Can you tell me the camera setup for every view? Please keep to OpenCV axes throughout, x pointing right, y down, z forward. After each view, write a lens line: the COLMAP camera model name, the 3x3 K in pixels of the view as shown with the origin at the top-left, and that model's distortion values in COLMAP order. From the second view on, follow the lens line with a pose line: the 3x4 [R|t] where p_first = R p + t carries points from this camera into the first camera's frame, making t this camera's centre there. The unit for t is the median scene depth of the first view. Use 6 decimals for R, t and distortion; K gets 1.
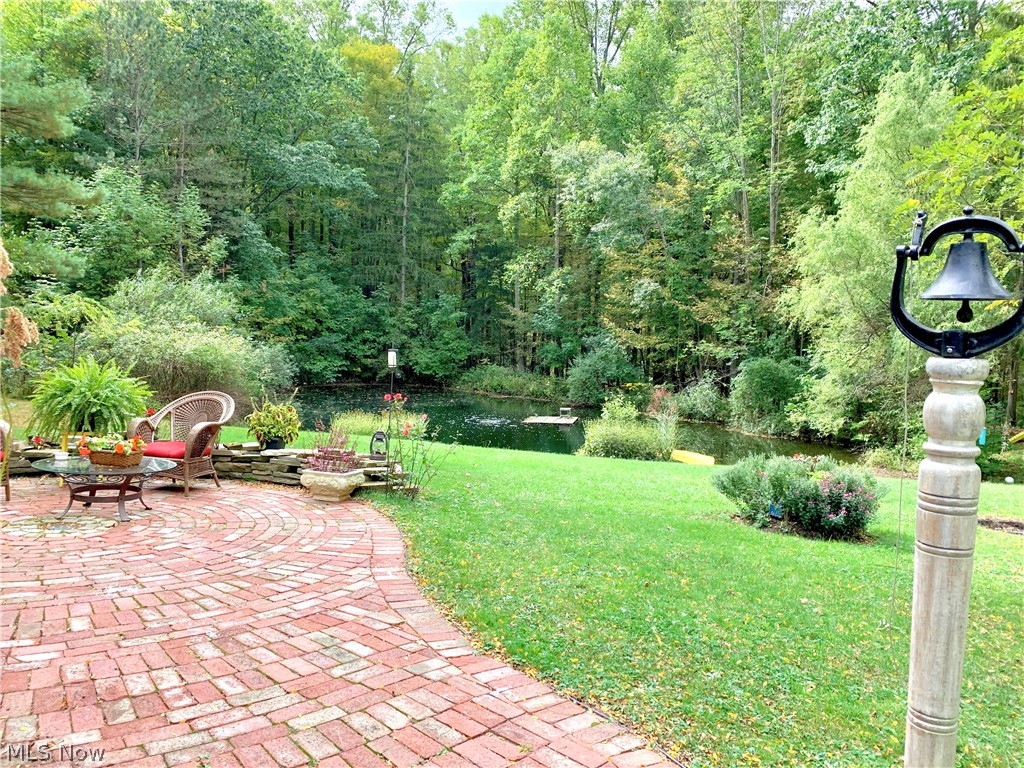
lens RADIAL K [[784.5, 0, 514.5], [0, 784.5, 376.2], [0, 0, 1]] dist [0.040379, -0.041324]
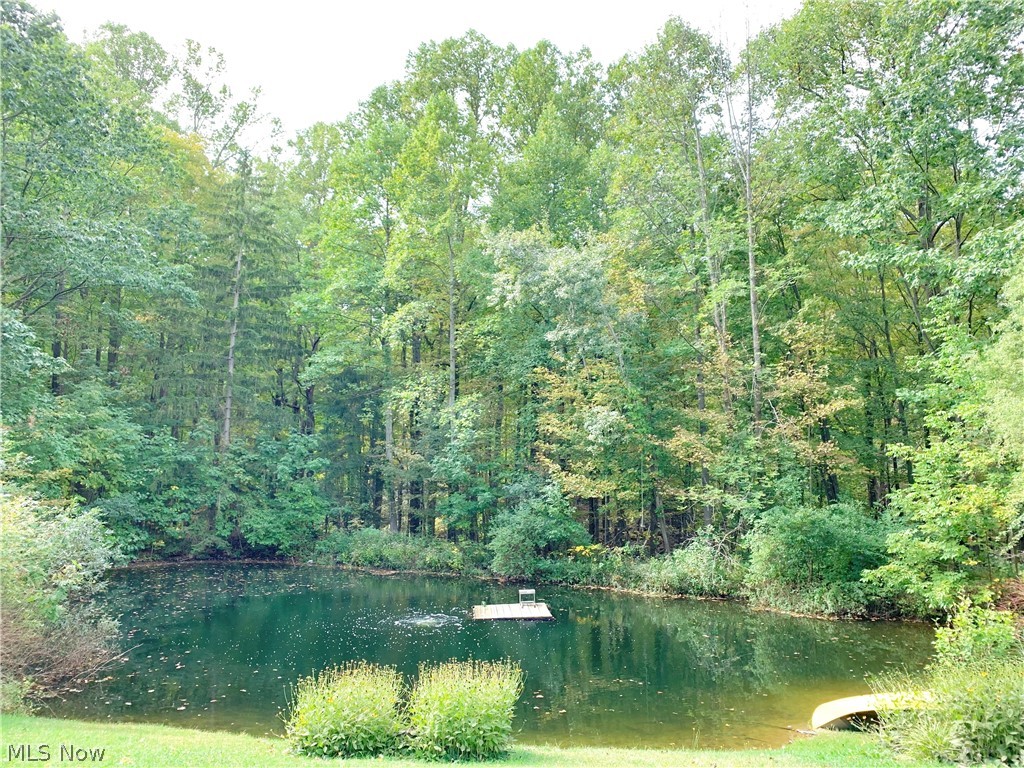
lens RADIAL K [[783.9, 0, 511.1], [0, 783.9, 372.2], [0, 0, 1]] dist [0.050811, -0.001711]
pose [[0.960109, 0.013819, 0.279283, -0.135322], [0.041017, 0.981015, -0.189547, -0.015235], [-0.276600, 0.193441, 0.941315, 0.301673]]
